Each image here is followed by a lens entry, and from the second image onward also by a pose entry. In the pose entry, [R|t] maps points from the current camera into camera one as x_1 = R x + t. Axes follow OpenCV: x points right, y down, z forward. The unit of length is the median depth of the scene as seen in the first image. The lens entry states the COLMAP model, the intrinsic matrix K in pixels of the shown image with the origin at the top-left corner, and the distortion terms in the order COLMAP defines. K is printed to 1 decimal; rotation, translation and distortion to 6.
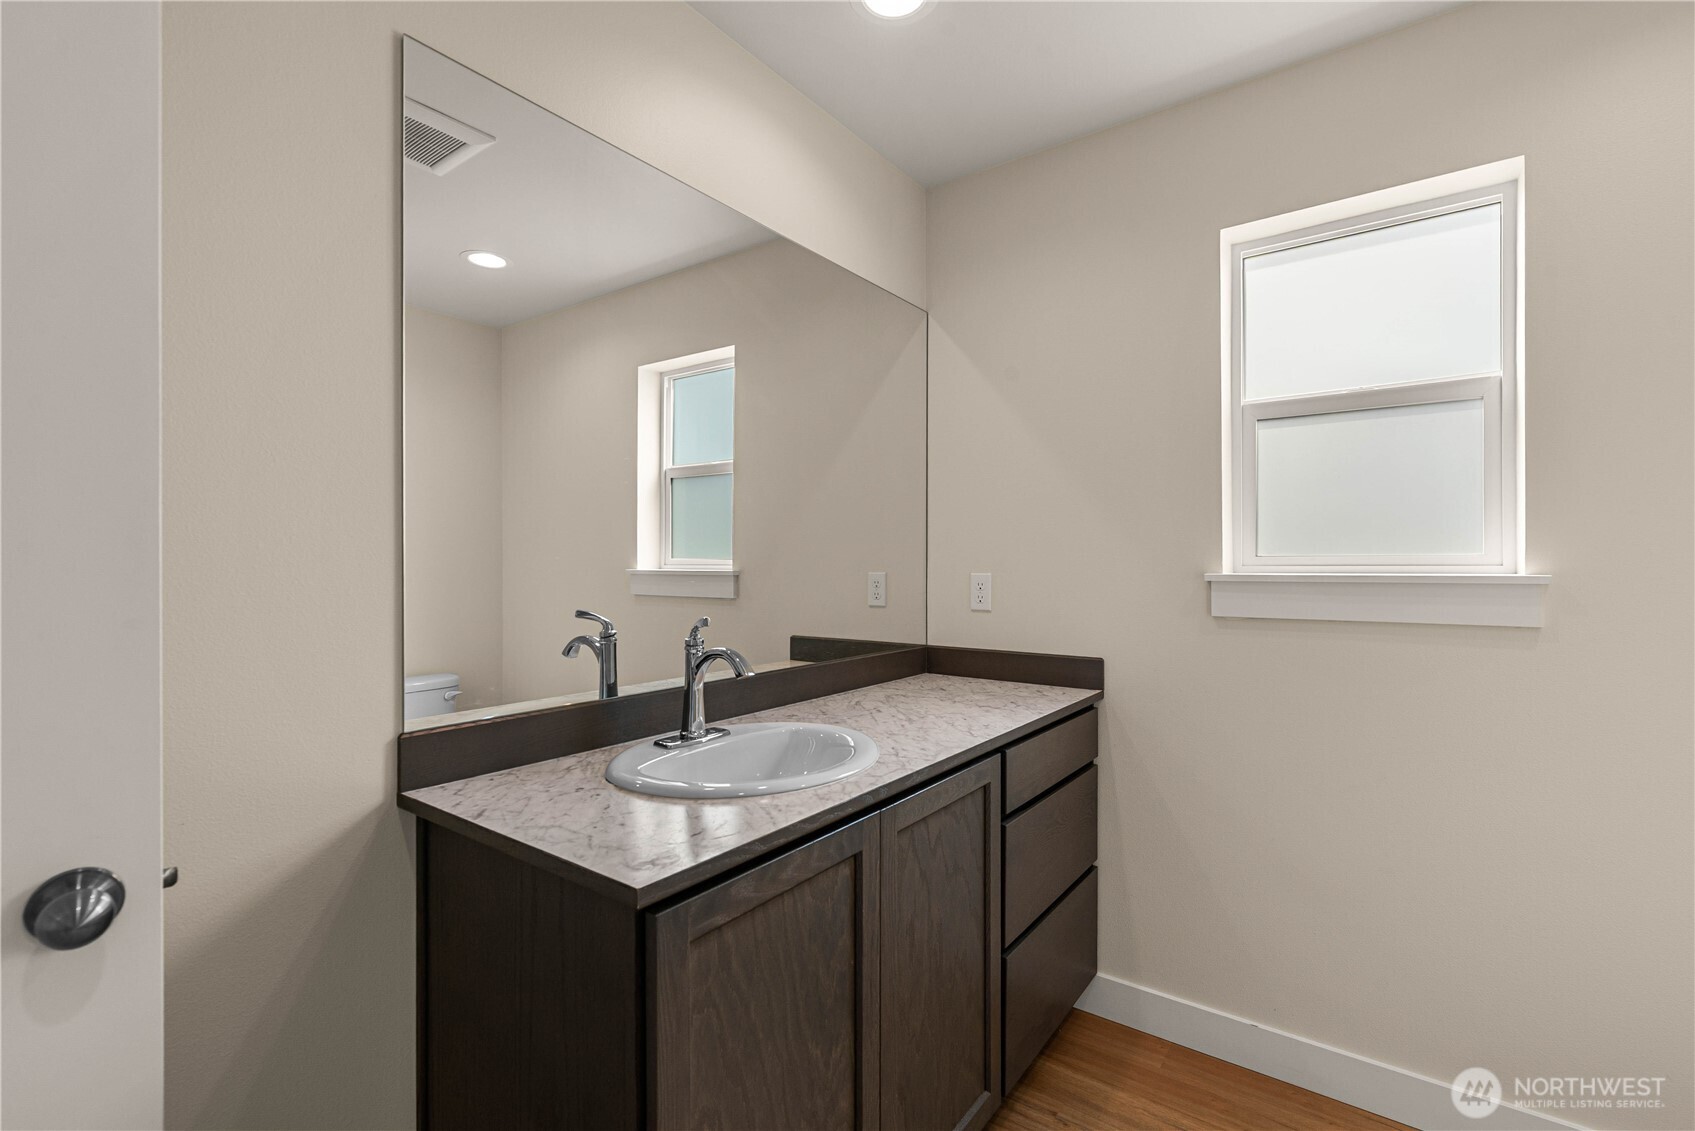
lens RADIAL K [[746.2, 0, 837.2], [0, 746.2, 570.6], [0, 0, 1]] dist [0.000859, 0.000412]
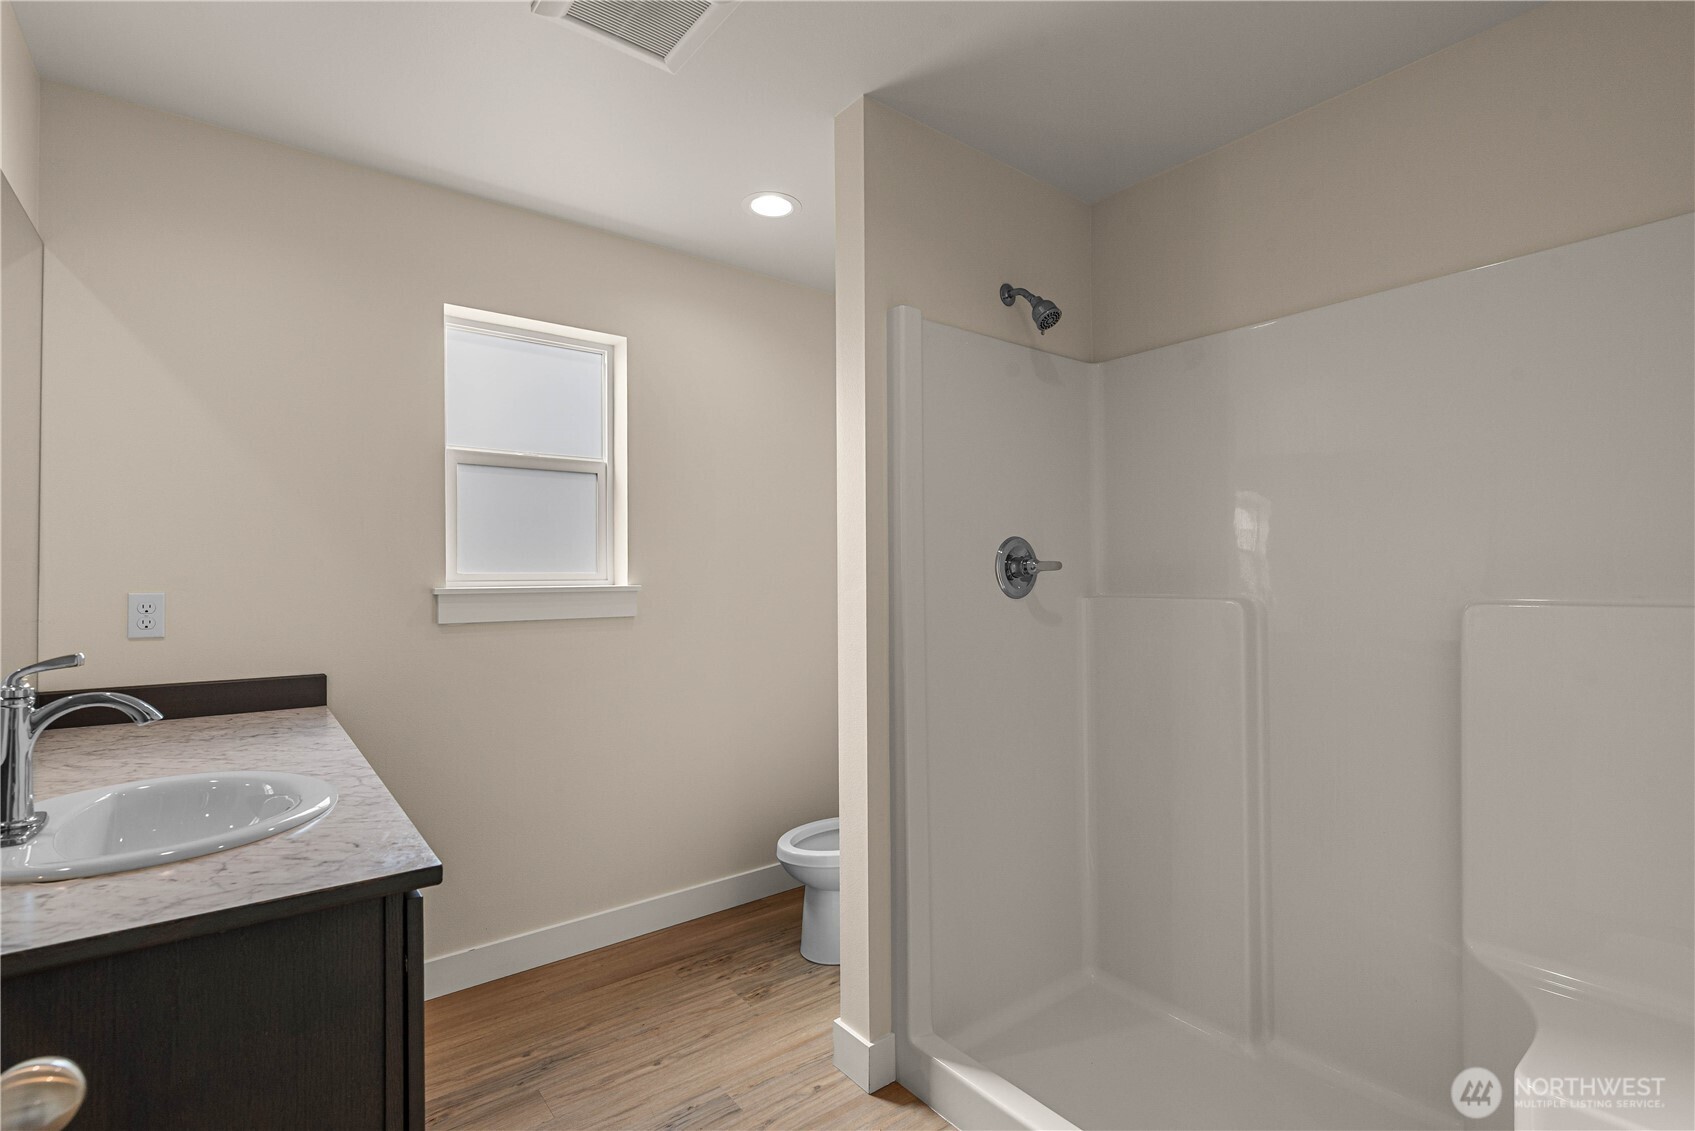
lens RADIAL K [[801.9, 0, 853.3], [0, 801.9, 567.2], [0, 0, 1]] dist [0.003434, -0.000319]
pose [[0.272305, 0.009355, 0.962165, -0.668363], [0.009908, 0.999872, -0.012525, -0.007751], [-0.962160, 0.012944, 0.272178, 0.017165]]
